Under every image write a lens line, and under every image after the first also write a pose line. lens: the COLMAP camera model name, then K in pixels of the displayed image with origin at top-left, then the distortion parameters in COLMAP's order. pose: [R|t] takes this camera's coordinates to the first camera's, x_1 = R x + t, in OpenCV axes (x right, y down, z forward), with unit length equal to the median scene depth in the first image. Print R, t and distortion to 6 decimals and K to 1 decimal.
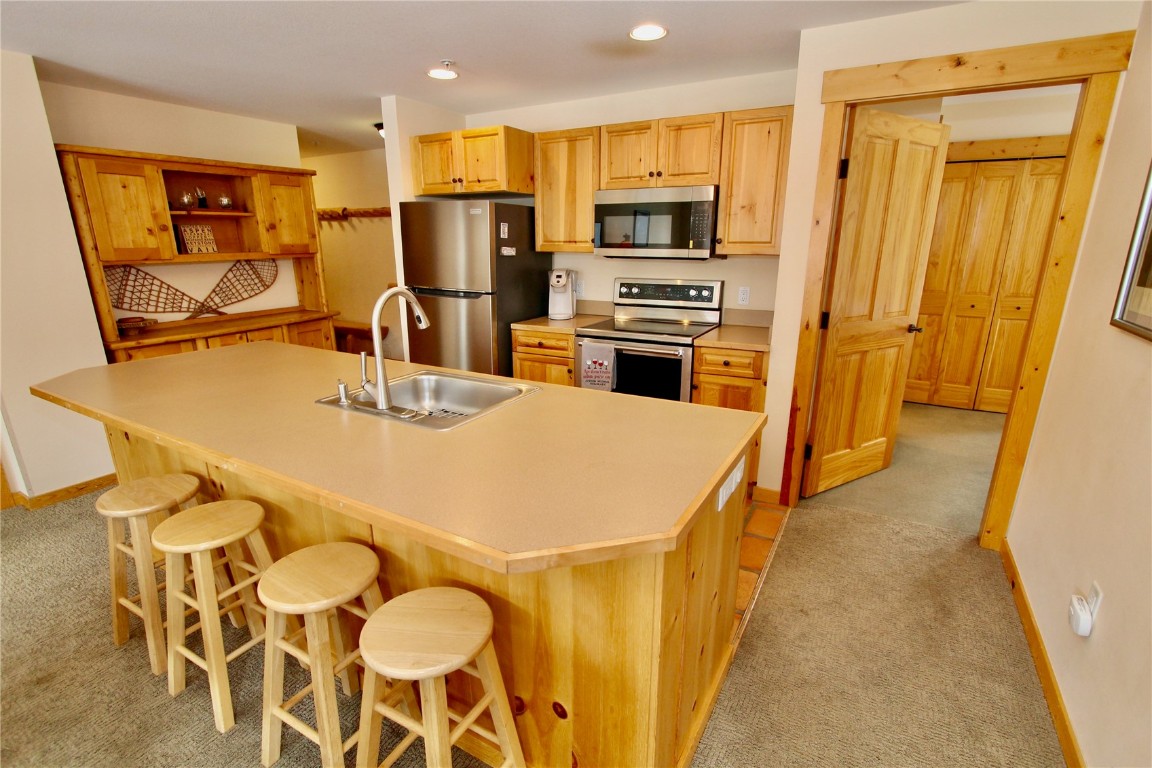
lens RADIAL K [[536.9, 0, 571.9], [0, 536.9, 397.7], [0, 0, 1]] dist [-0.016246, 0.001495]
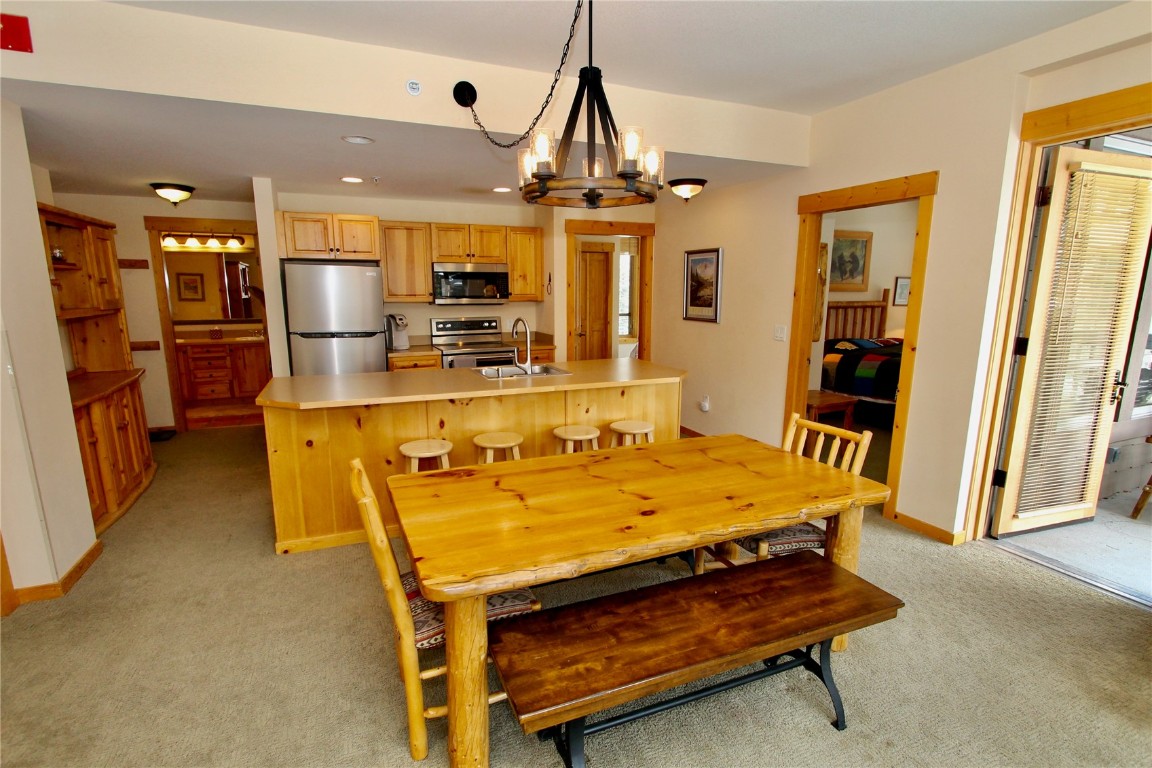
lens RADIAL K [[557.3, 0, 575.4], [0, 557.3, 398.8], [0, 0, 1]] dist [-0.015042, 0.001081]
pose [[0.596649, -0.152517, 0.787876, -1.007160], [0.226159, 0.973937, 0.017267, 0.061712], [-0.769975, 0.167883, 0.615592, -0.237983]]
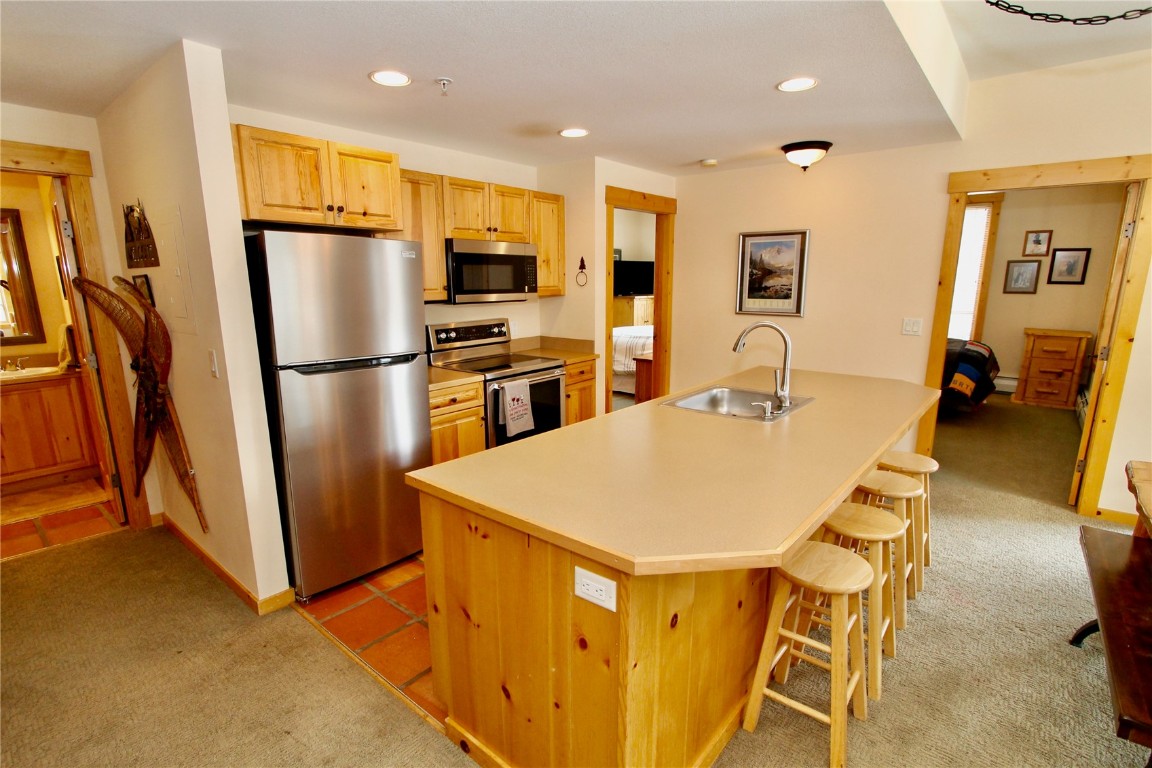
lens RADIAL K [[550.1, 0, 576.5], [0, 550.1, 400.1], [0, 0, 1]] dist [-0.016080, 0.001151]
pose [[0.170547, -0.211782, 0.962321, -0.932628], [0.284843, 0.945529, 0.157606, -0.190377], [-0.943281, 0.247231, 0.221582, 0.606250]]
